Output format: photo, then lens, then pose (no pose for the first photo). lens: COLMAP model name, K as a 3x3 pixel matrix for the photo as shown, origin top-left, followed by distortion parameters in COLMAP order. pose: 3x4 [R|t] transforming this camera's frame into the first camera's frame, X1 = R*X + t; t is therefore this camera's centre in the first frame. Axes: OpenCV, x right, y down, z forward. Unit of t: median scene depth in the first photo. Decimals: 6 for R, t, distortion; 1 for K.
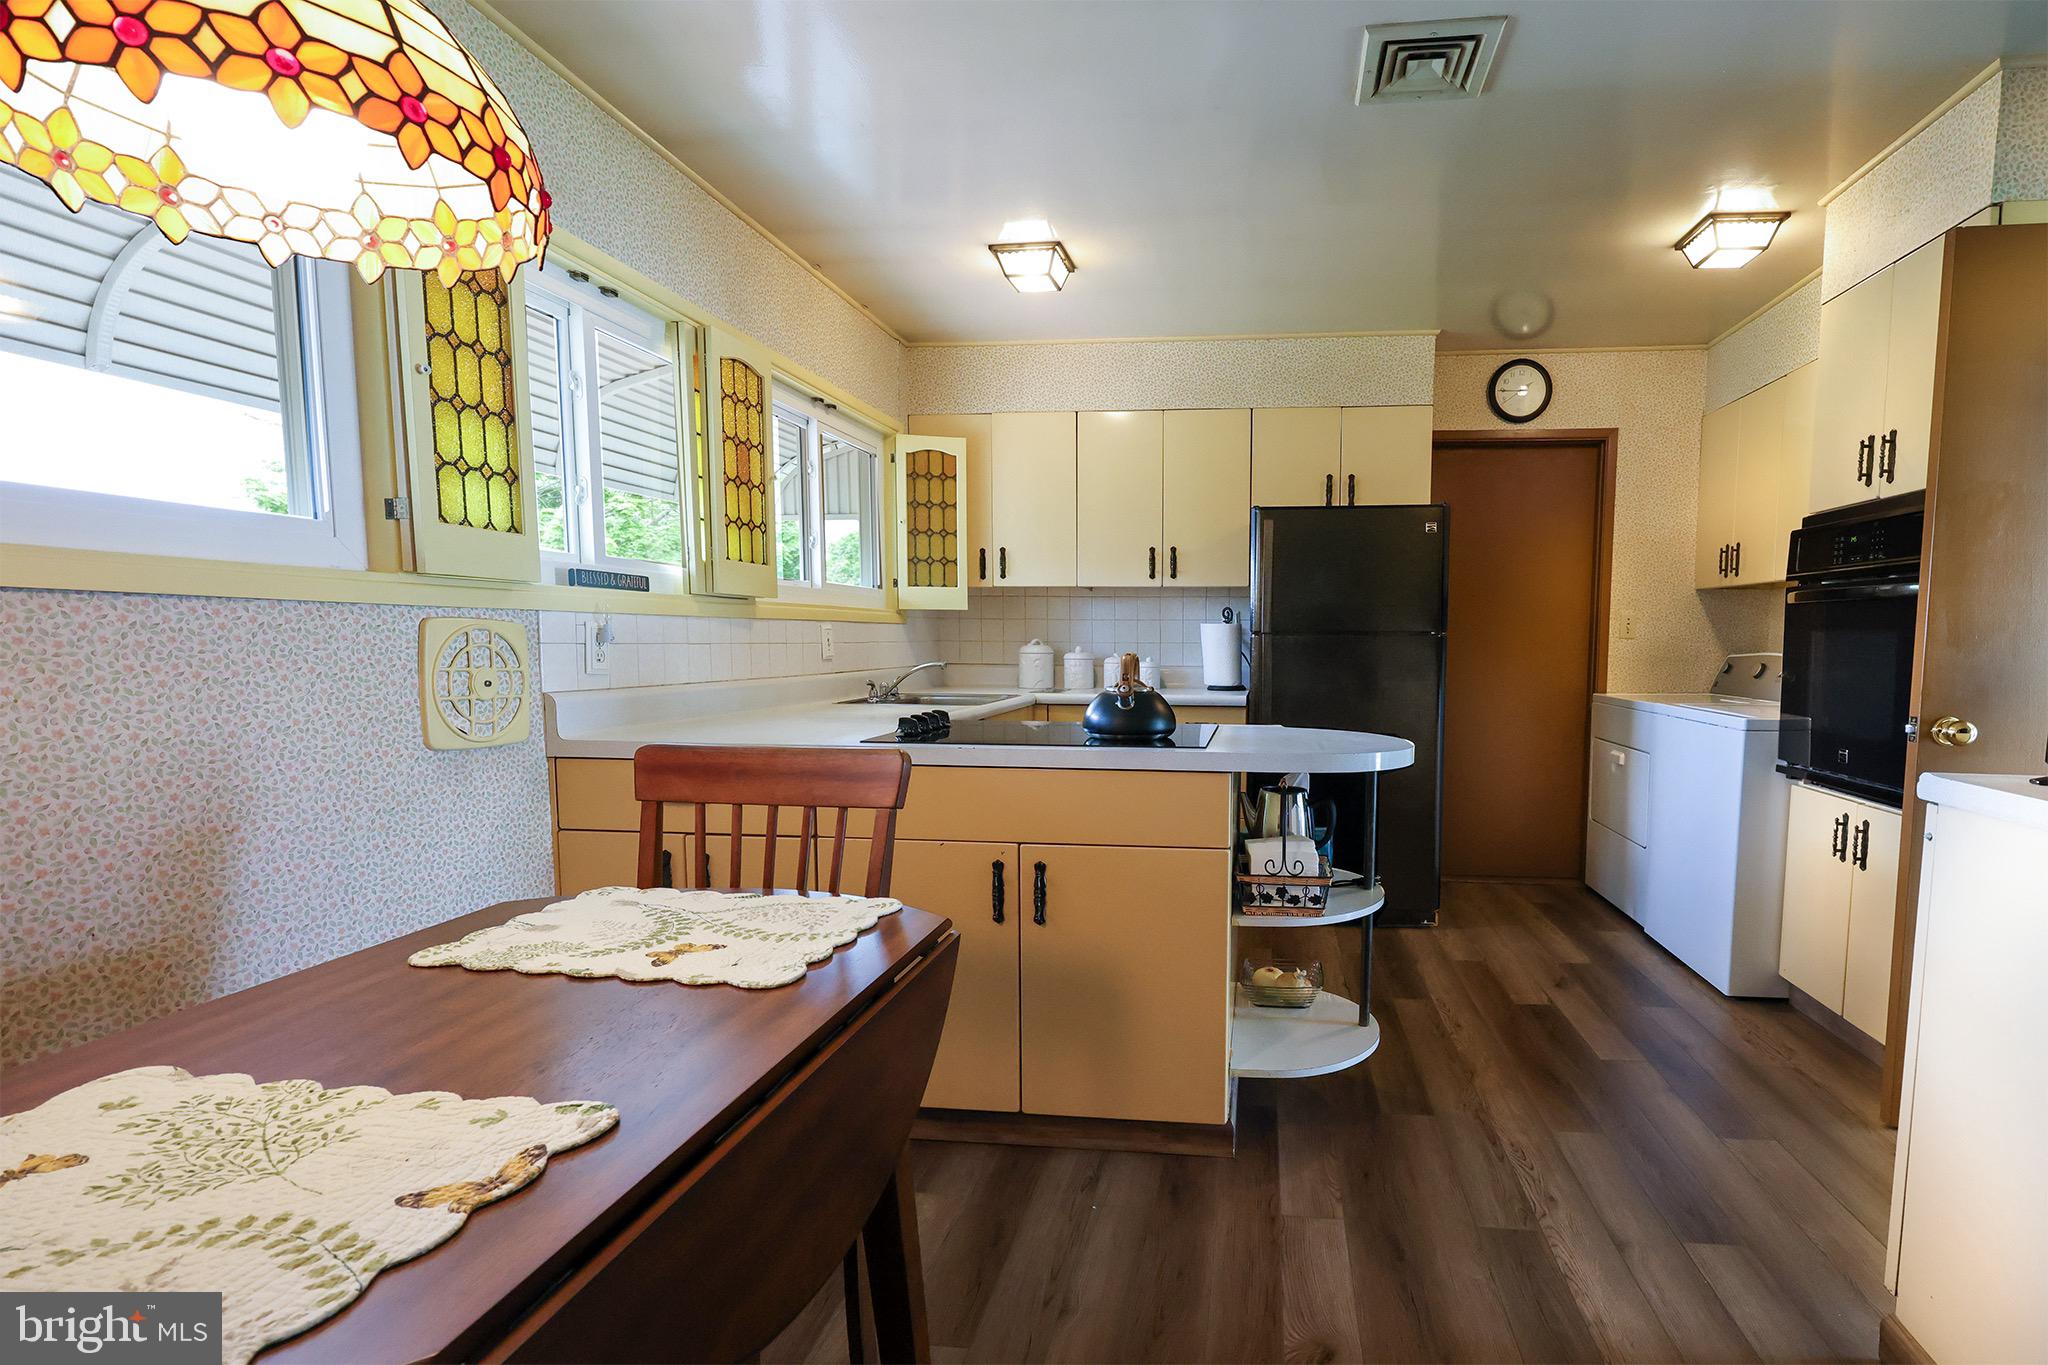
lens RADIAL K [[721.2, 0, 1024.0], [0, 721.2, 682.5], [0, 0, 1]] dist [-0.000704, -0.000045]
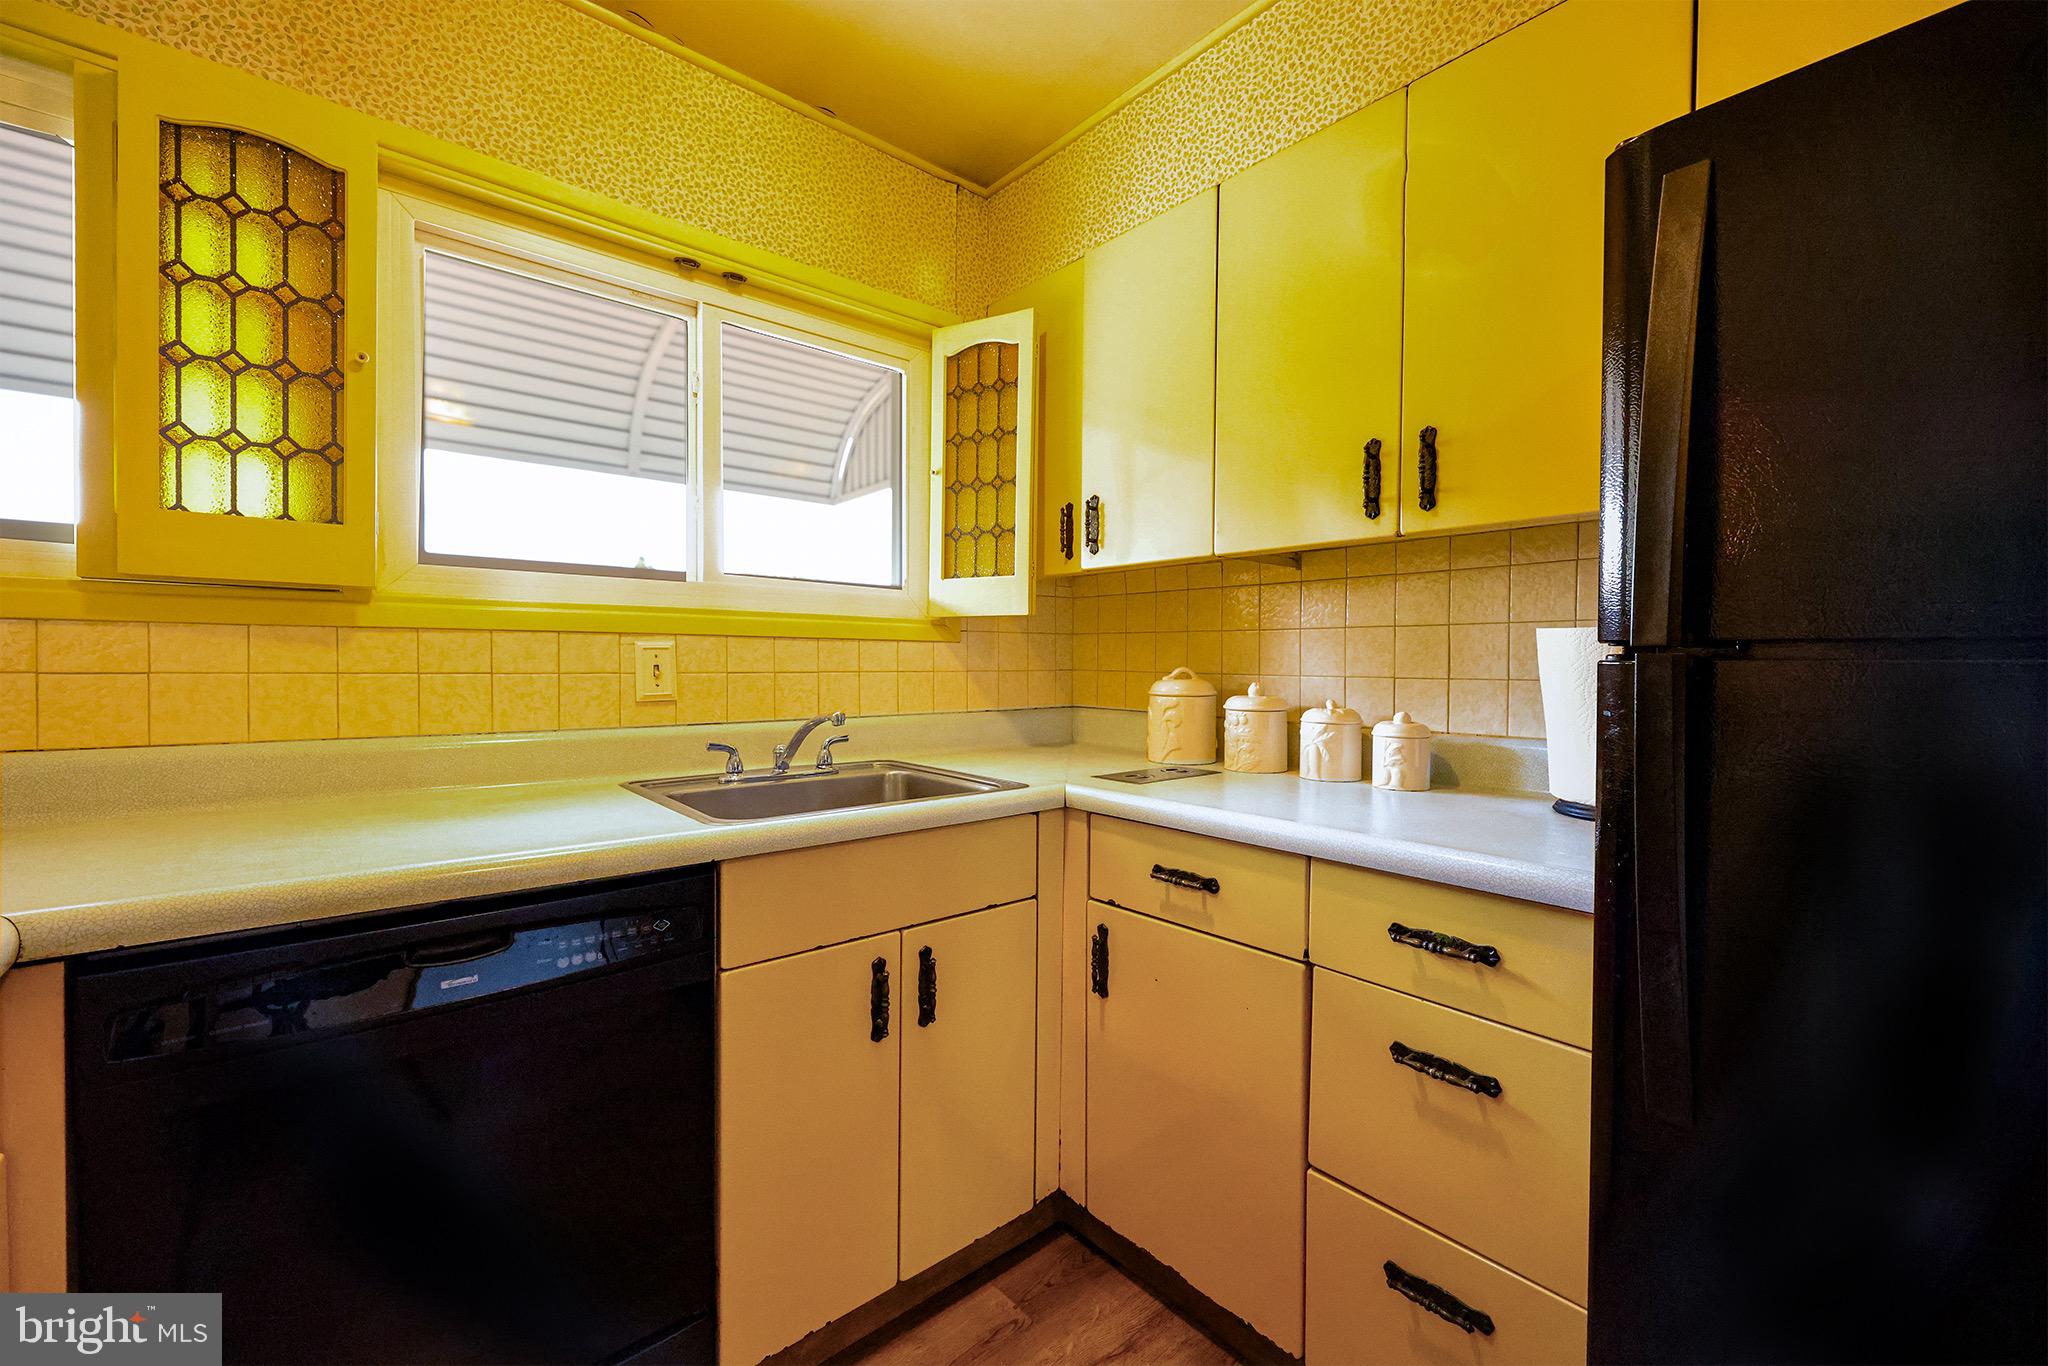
lens RADIAL K [[721.2, 0, 1024.0], [0, 721.2, 683.0], [0, 0, 1]] dist [-0.000704, -0.000045]
pose [[0.821966, 0.019965, -0.569187, 0.238321], [-0.043787, 0.998643, -0.028204, -0.032223], [0.567851, 0.048105, 0.821724, 0.548761]]
